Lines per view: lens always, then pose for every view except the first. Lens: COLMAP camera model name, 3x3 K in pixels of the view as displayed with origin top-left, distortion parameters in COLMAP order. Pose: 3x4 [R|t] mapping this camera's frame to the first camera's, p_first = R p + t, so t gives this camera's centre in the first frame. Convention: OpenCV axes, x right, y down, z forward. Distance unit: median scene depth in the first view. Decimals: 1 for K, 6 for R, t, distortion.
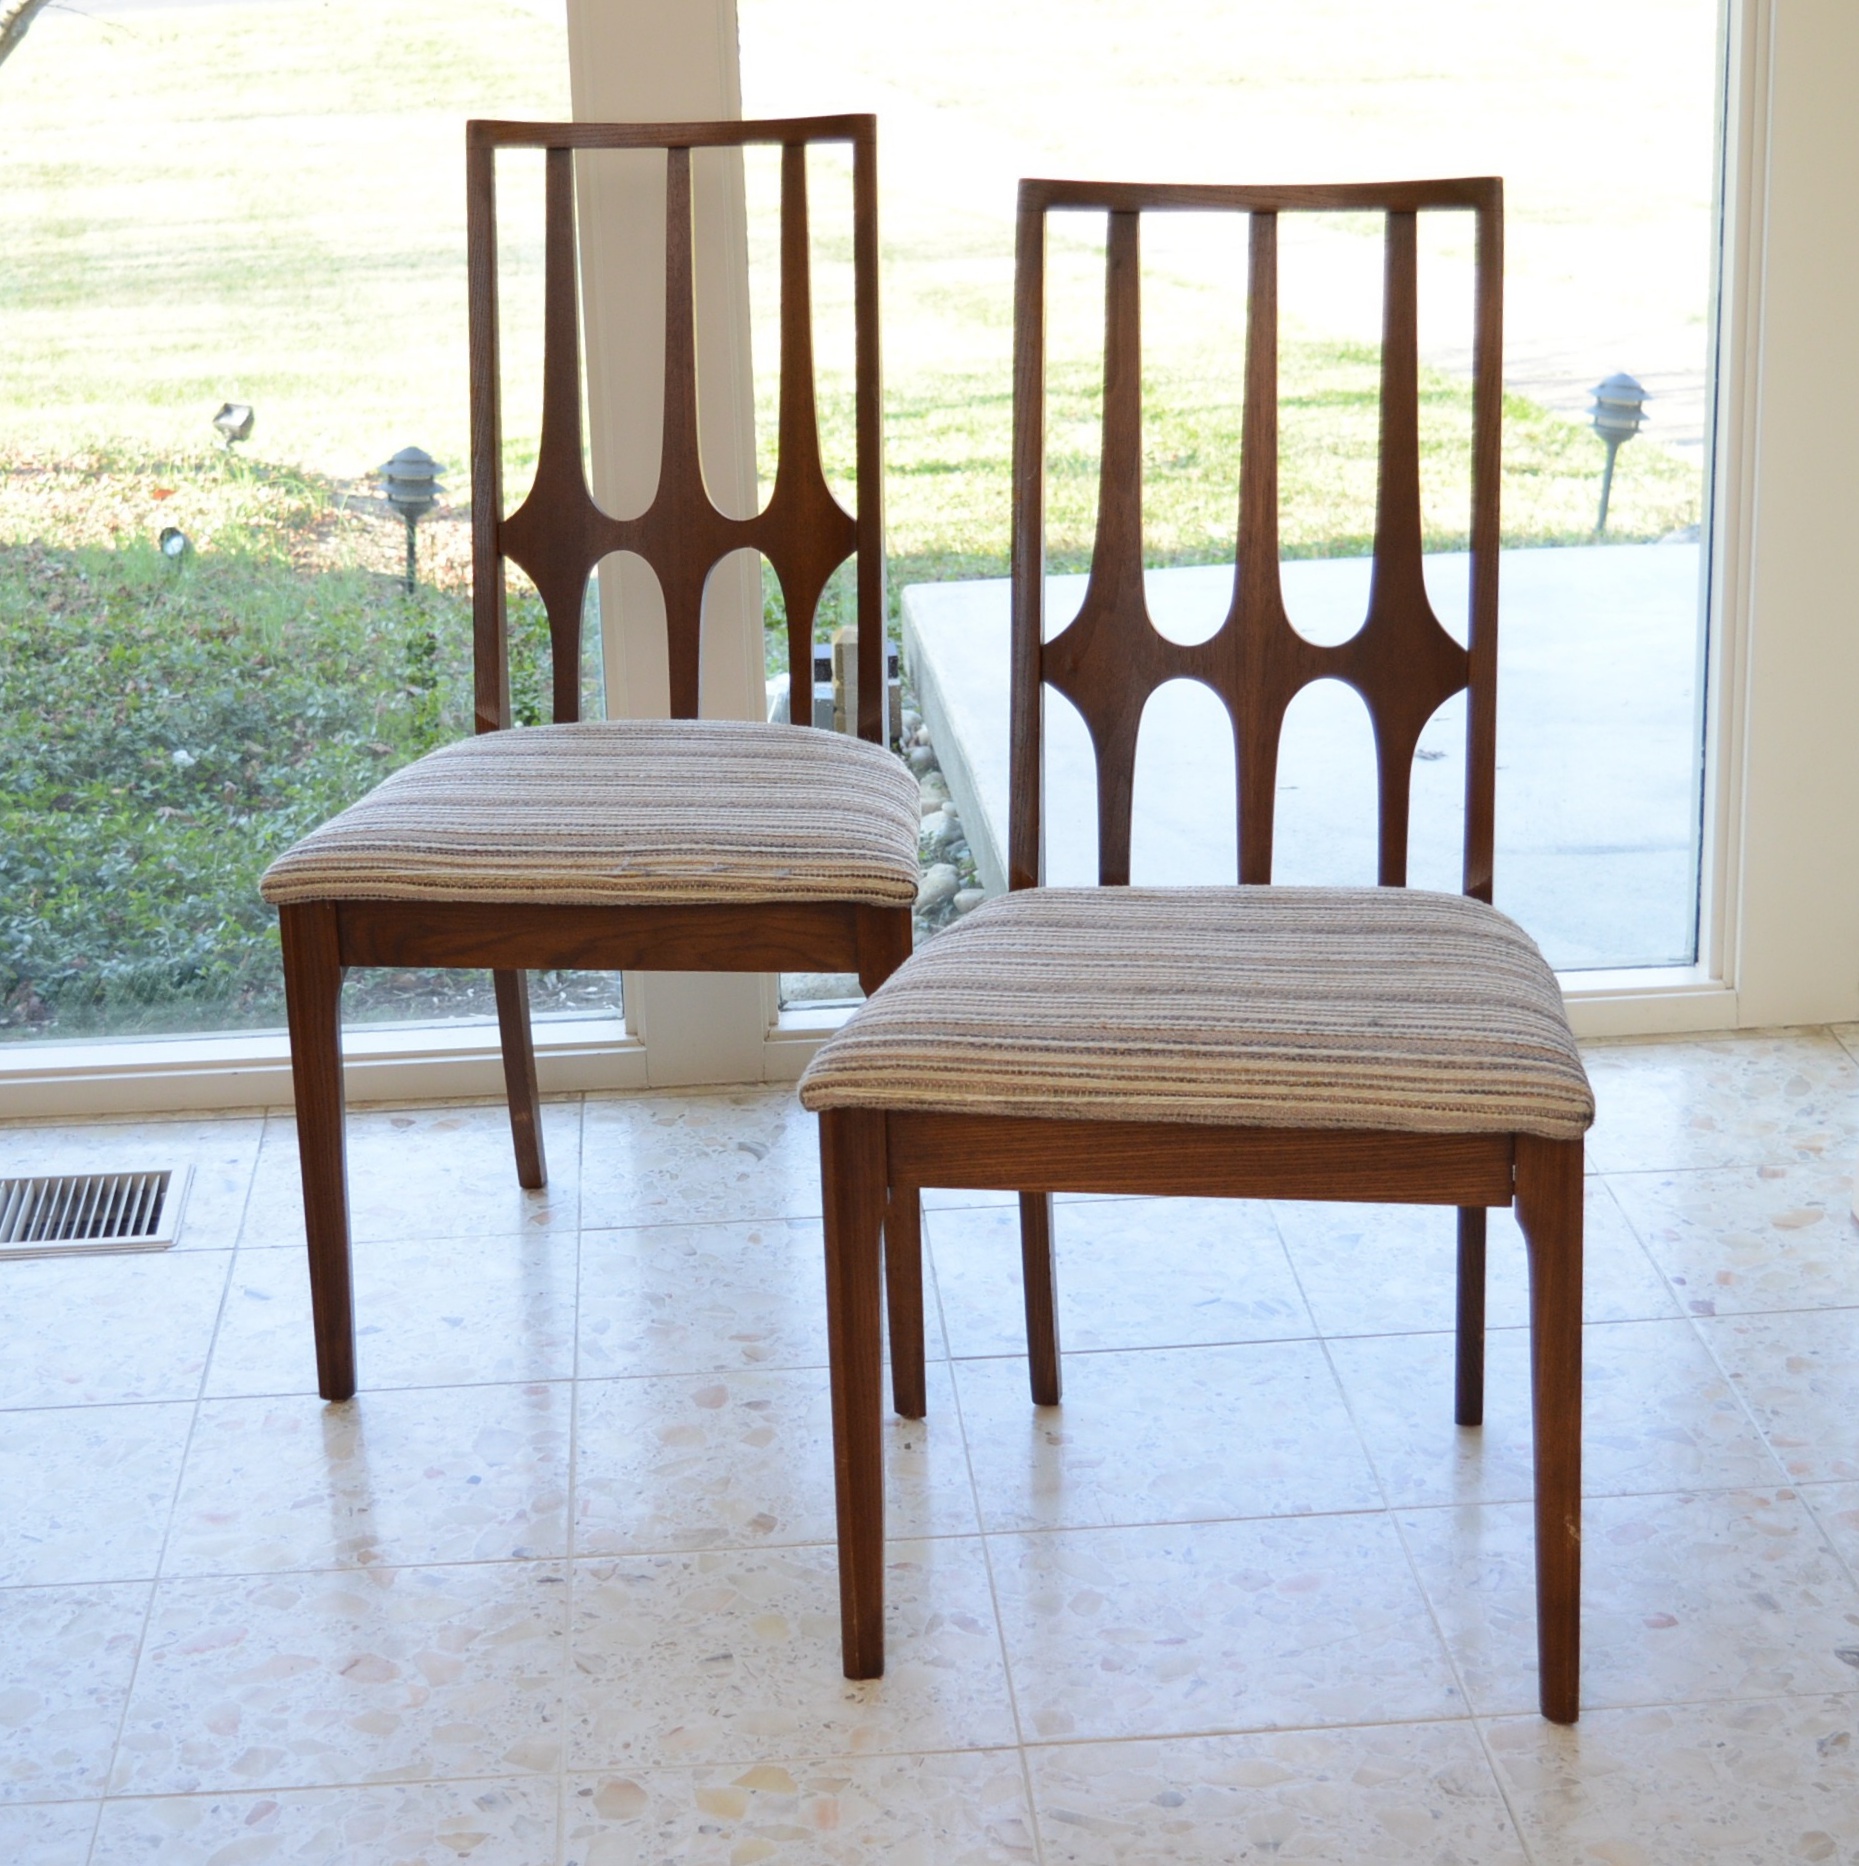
lens RADIAL K [[3812.5, 0, 846.7], [0, 3812.5, 1007.3], [0, 0, 1]] dist [-0.054172, 0.000000]
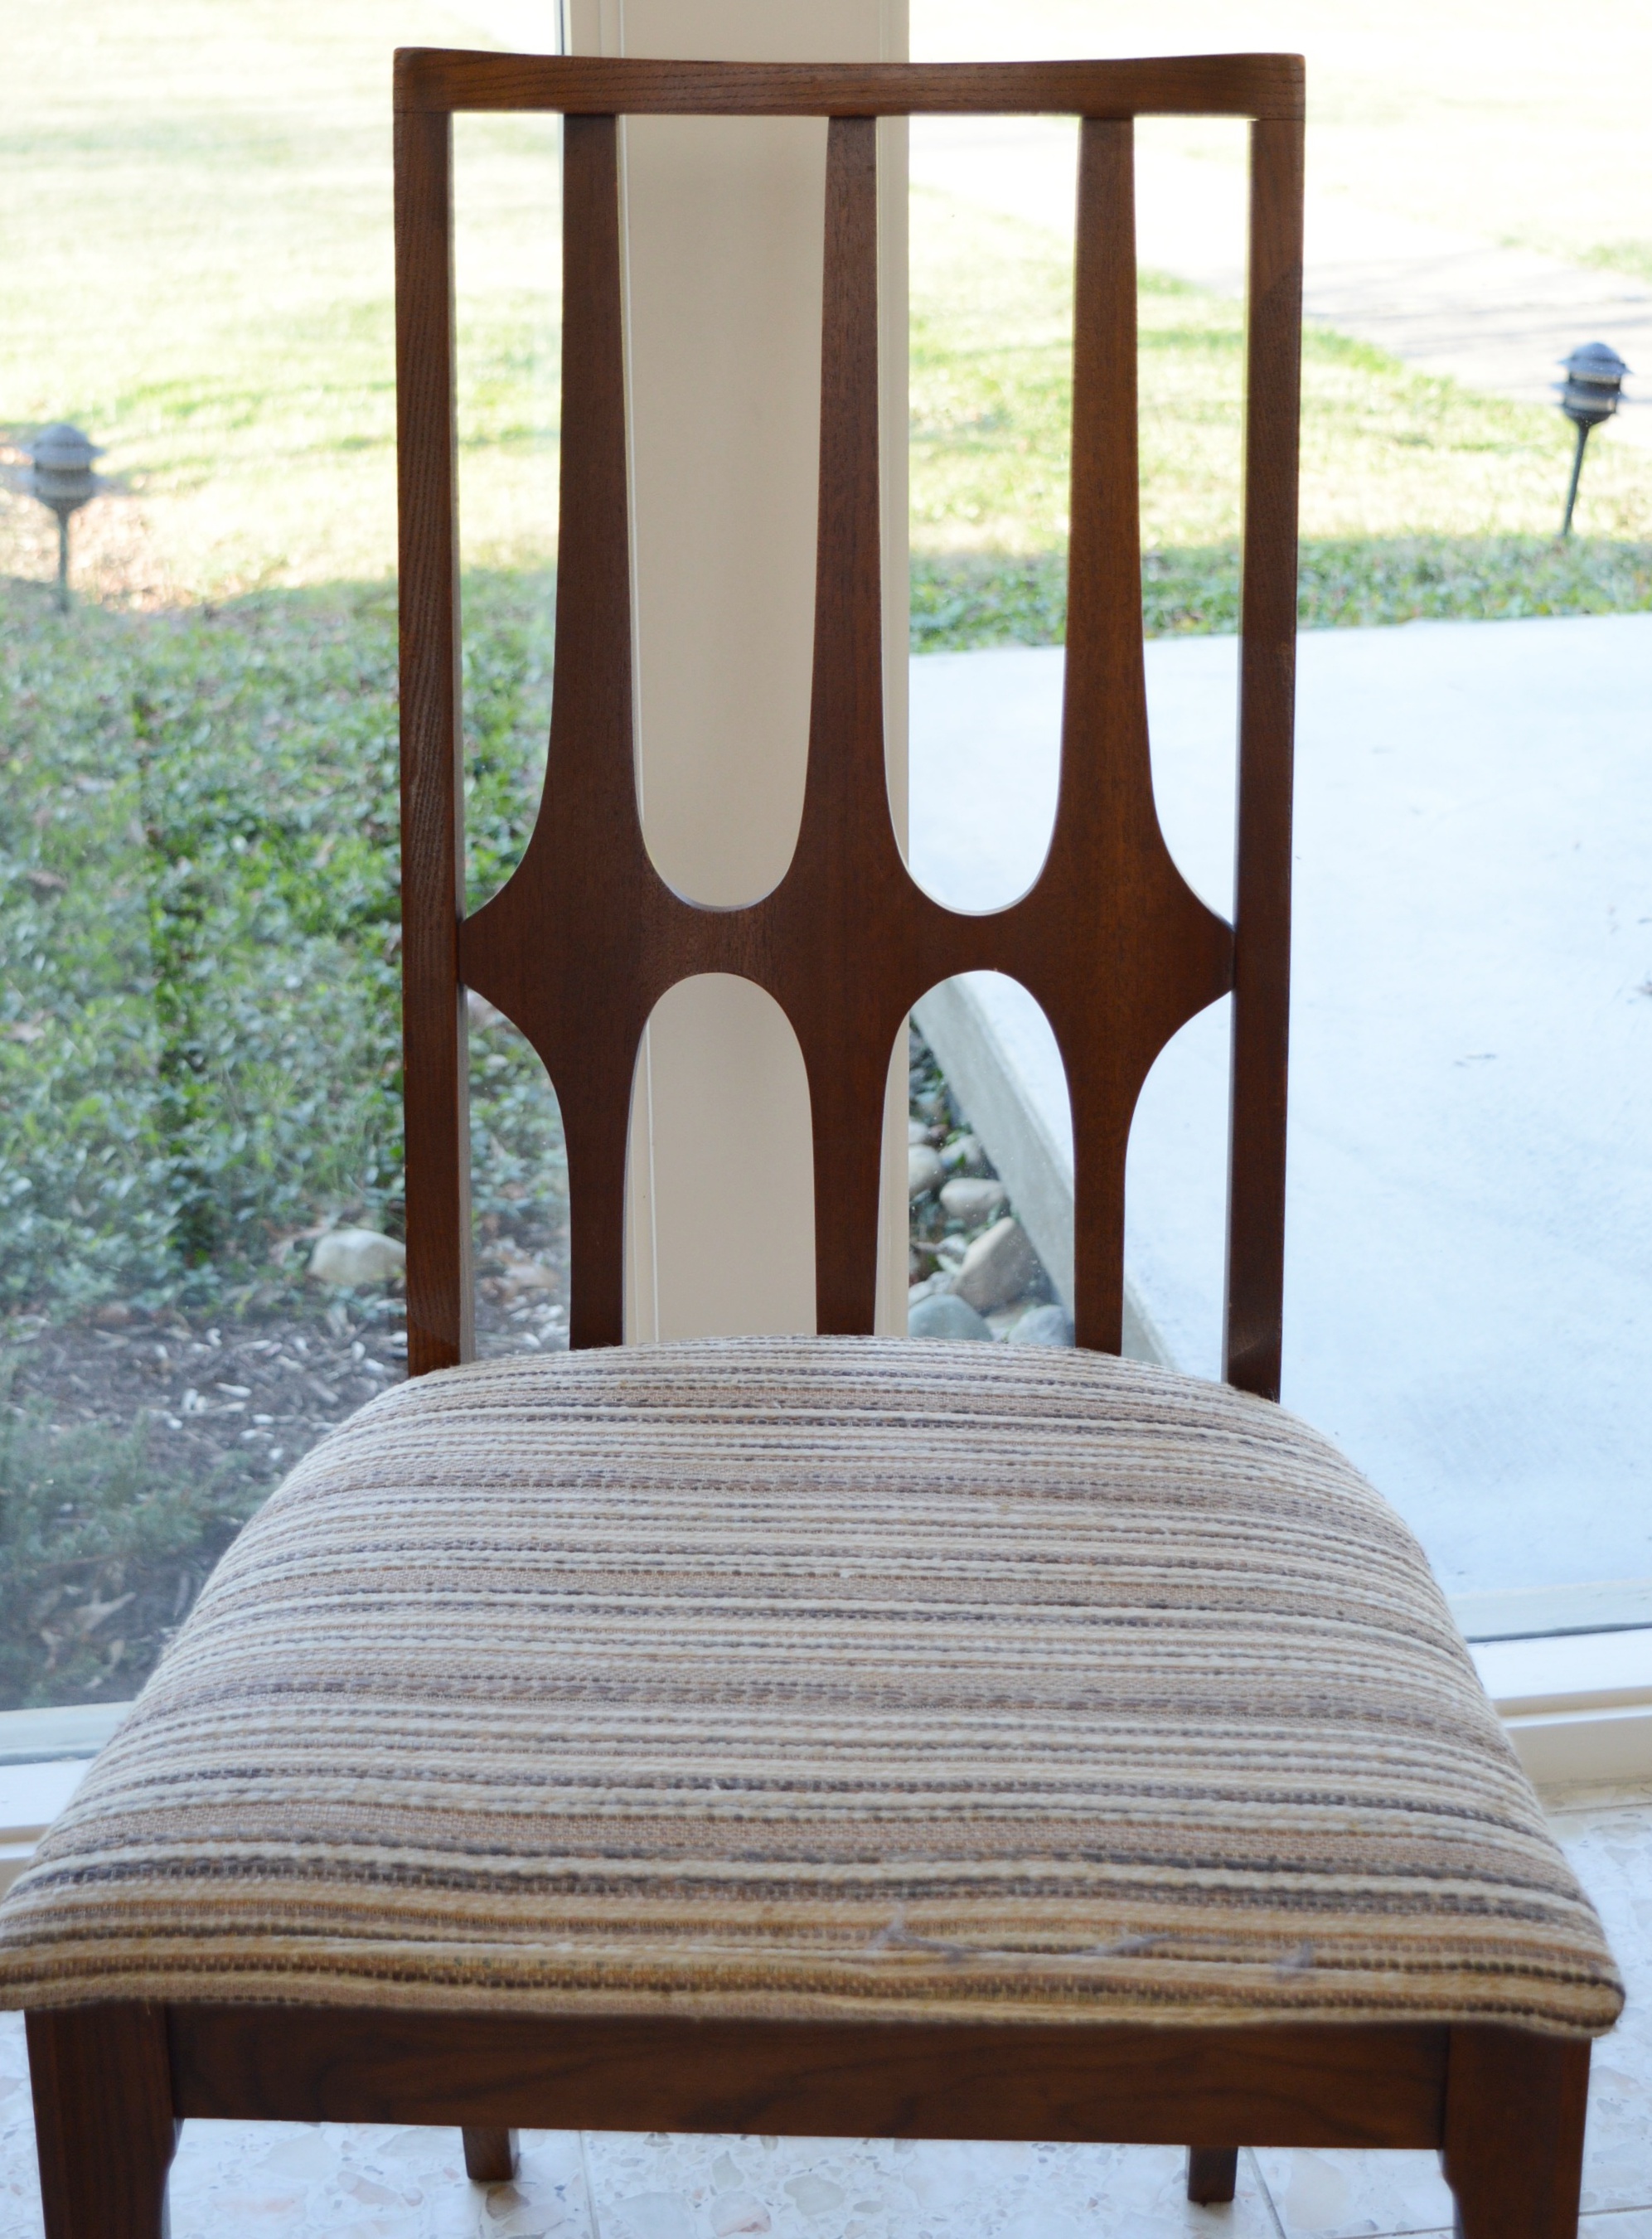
lens RADIAL K [[3774.1, 0, 810.6], [0, 3774.1, 982.9], [0, 0, 1]] dist [-0.036680, 0.000000]
pose [[0.995142, -0.005001, 0.098319, -0.104628], [0.002106, 0.999562, 0.029529, -0.148074], [-0.098423, -0.029178, 0.994717, 0.595889]]
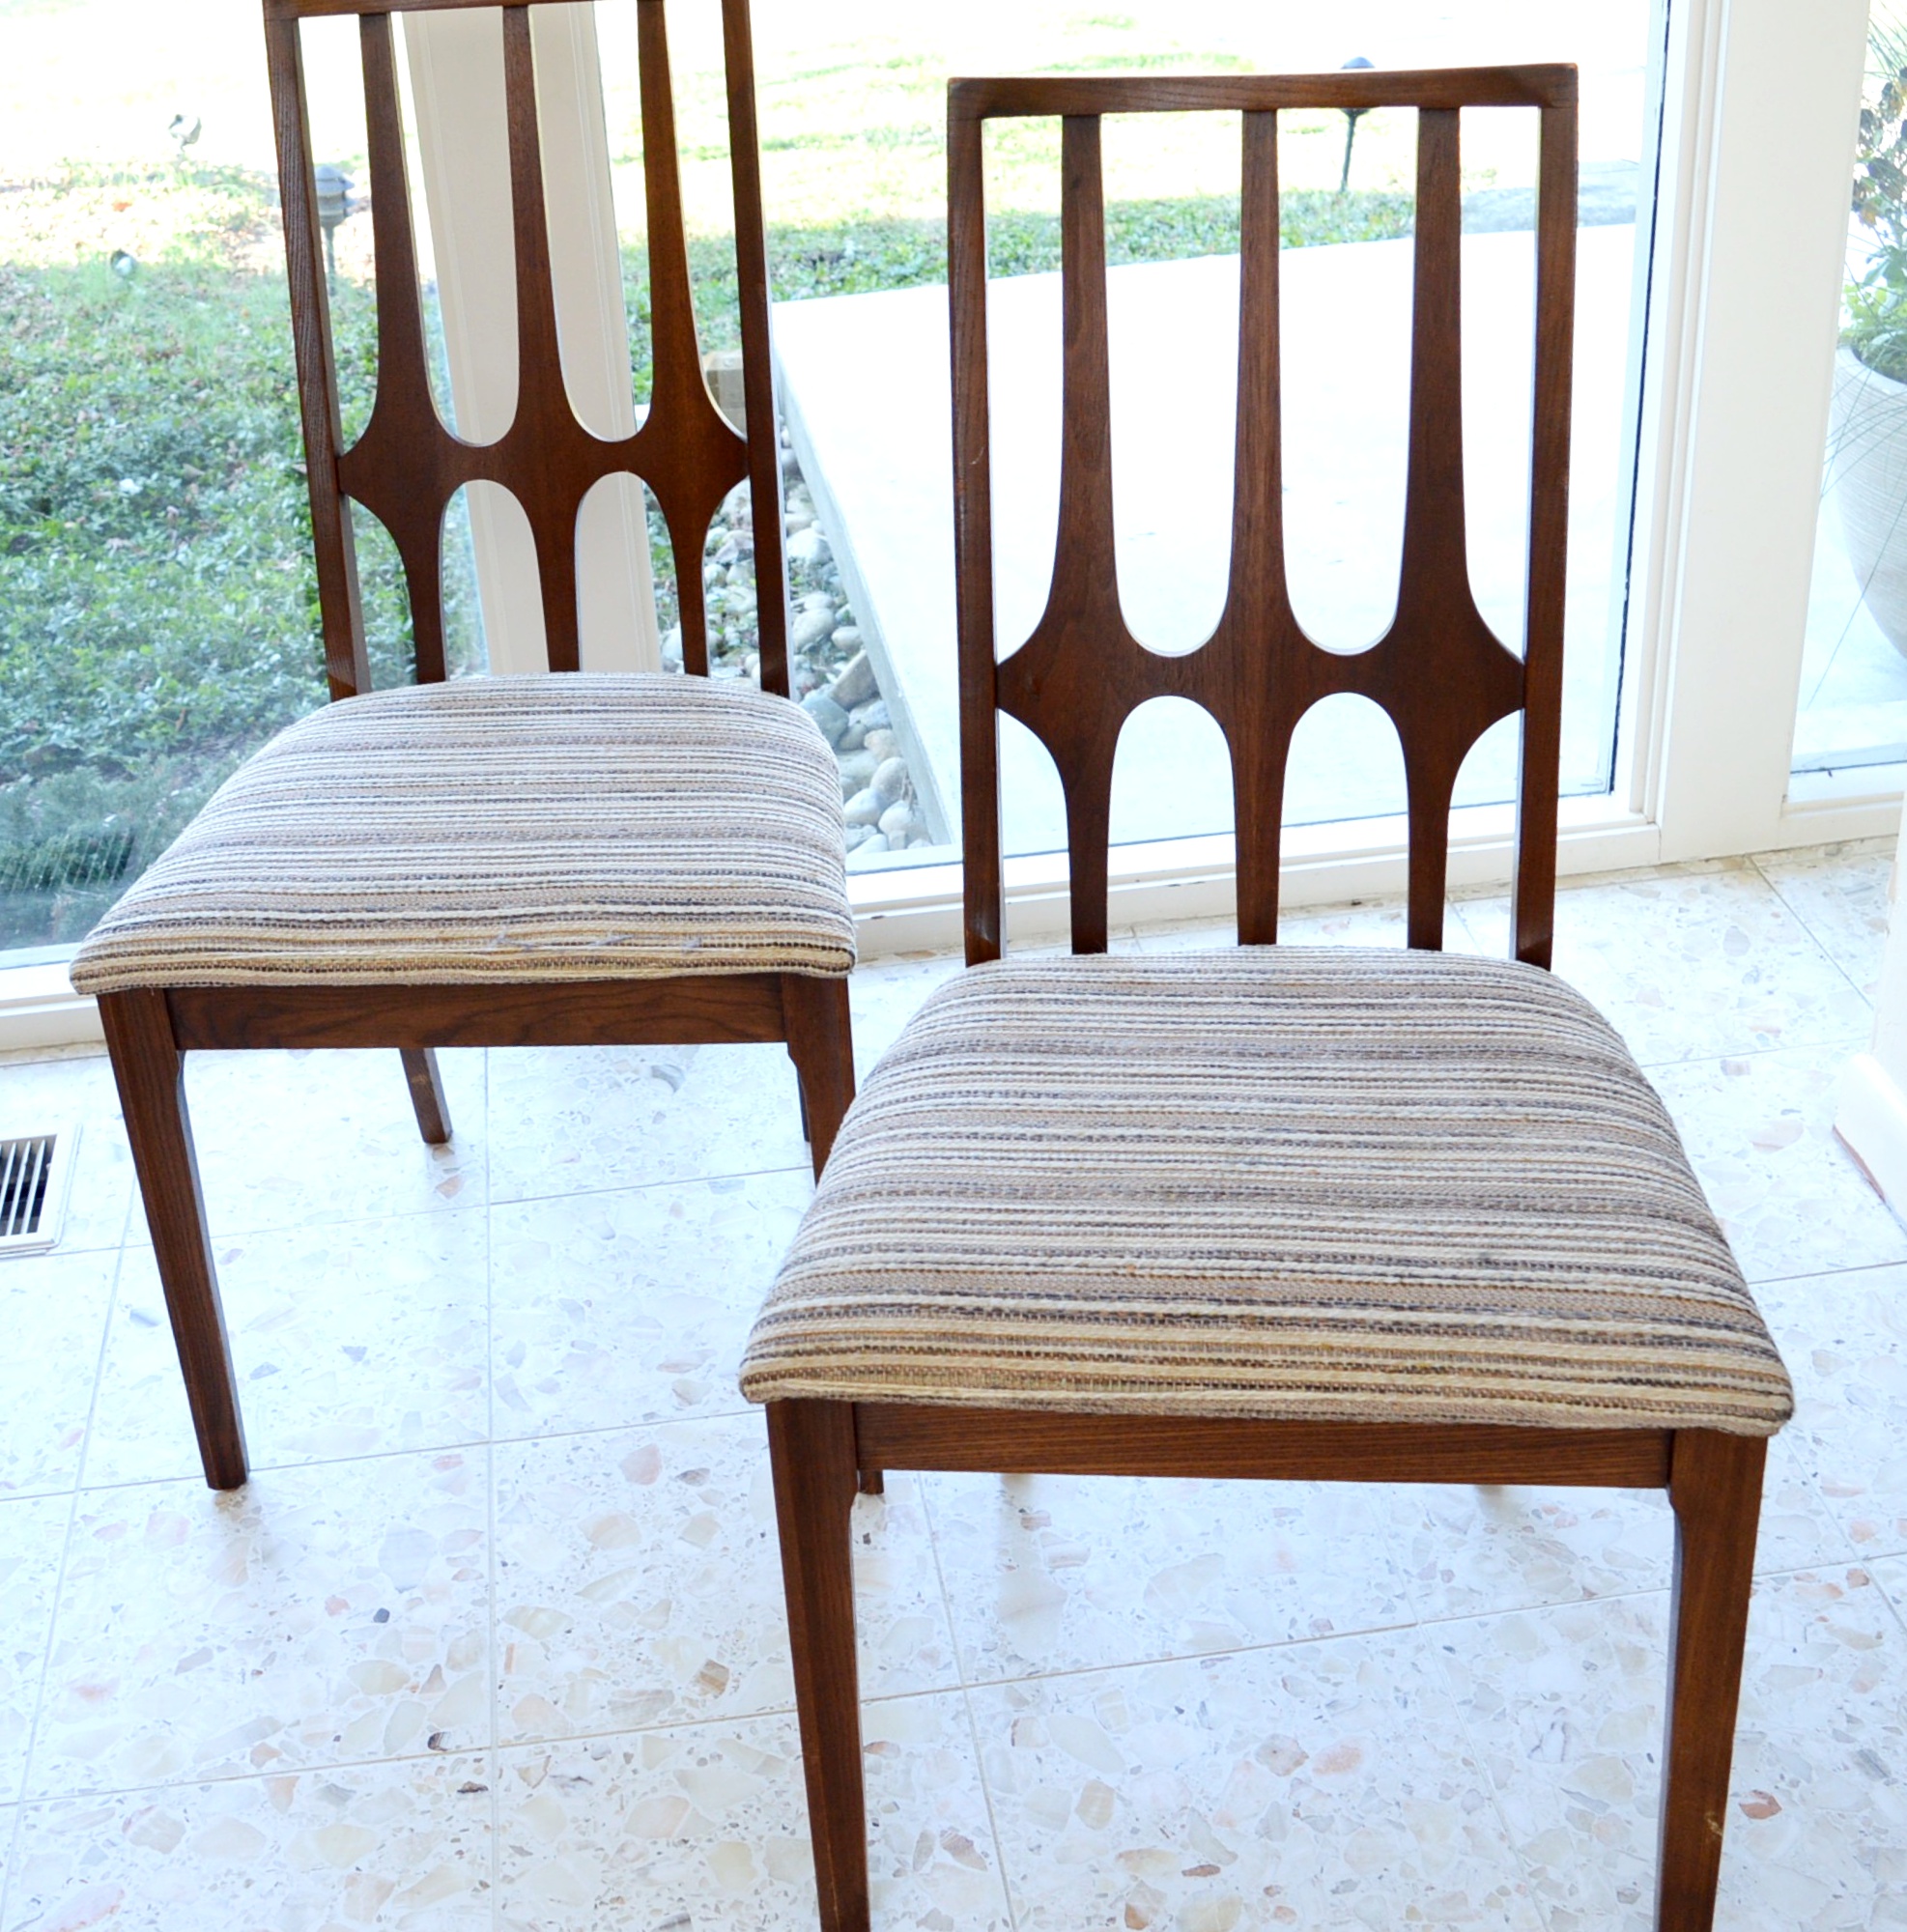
lens RADIAL K [[2687.4, 0, 842.6], [0, 2687.4, 954.8], [0, 0, 1]] dist [-0.090803, 0.000000]
pose [[0.997675, -0.055250, 0.039895, -0.007123], [0.047123, 0.982203, 0.181814, -0.134844], [-0.049230, -0.179511, 0.982523, 0.413699]]
